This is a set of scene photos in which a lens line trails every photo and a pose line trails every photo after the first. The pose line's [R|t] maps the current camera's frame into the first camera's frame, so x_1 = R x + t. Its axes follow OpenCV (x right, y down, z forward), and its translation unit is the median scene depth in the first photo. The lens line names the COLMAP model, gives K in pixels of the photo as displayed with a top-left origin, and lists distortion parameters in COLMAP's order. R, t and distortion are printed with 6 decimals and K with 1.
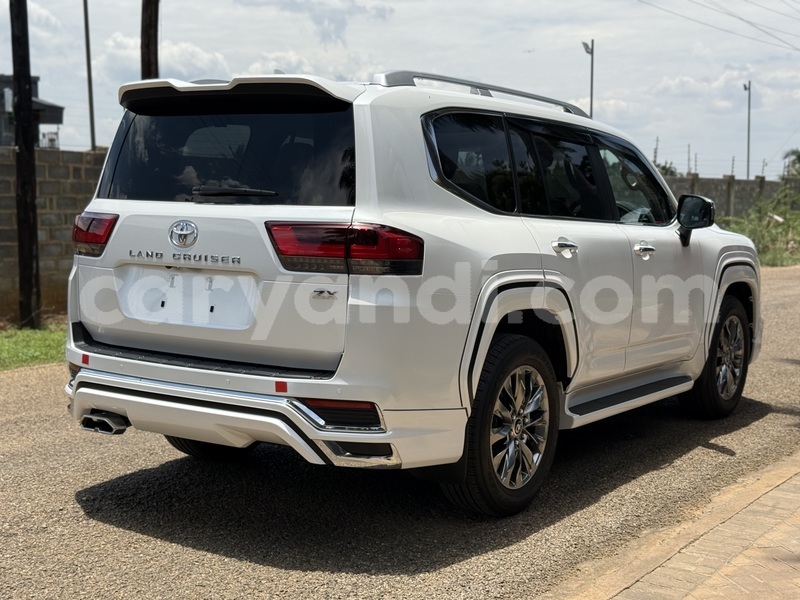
lens RADIAL K [[1204.1, 0, 400.6], [0, 1204.1, 301.3], [0, 0, 1]] dist [0.150076, 0.000000]
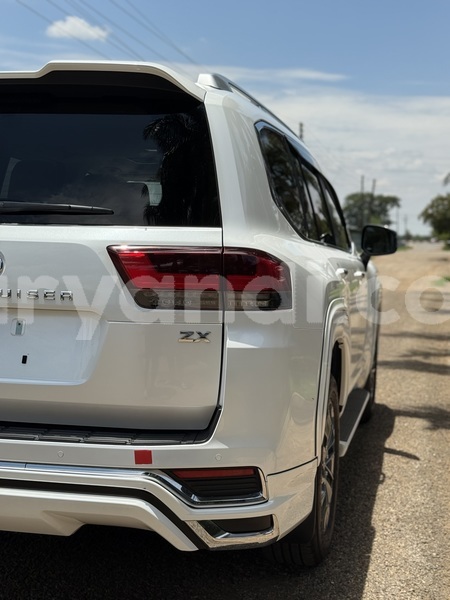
lens RADIAL K [[903.0, 0, 224.9], [0, 903.0, 299.8], [0, 0, 1]] dist [0.150076, 0.000000]
pose [[0.927767, -0.025205, 0.372307, -0.265720], [0.030674, 0.999491, -0.008773, -0.024134], [-0.371896, 0.019559, 0.928068, 0.431687]]
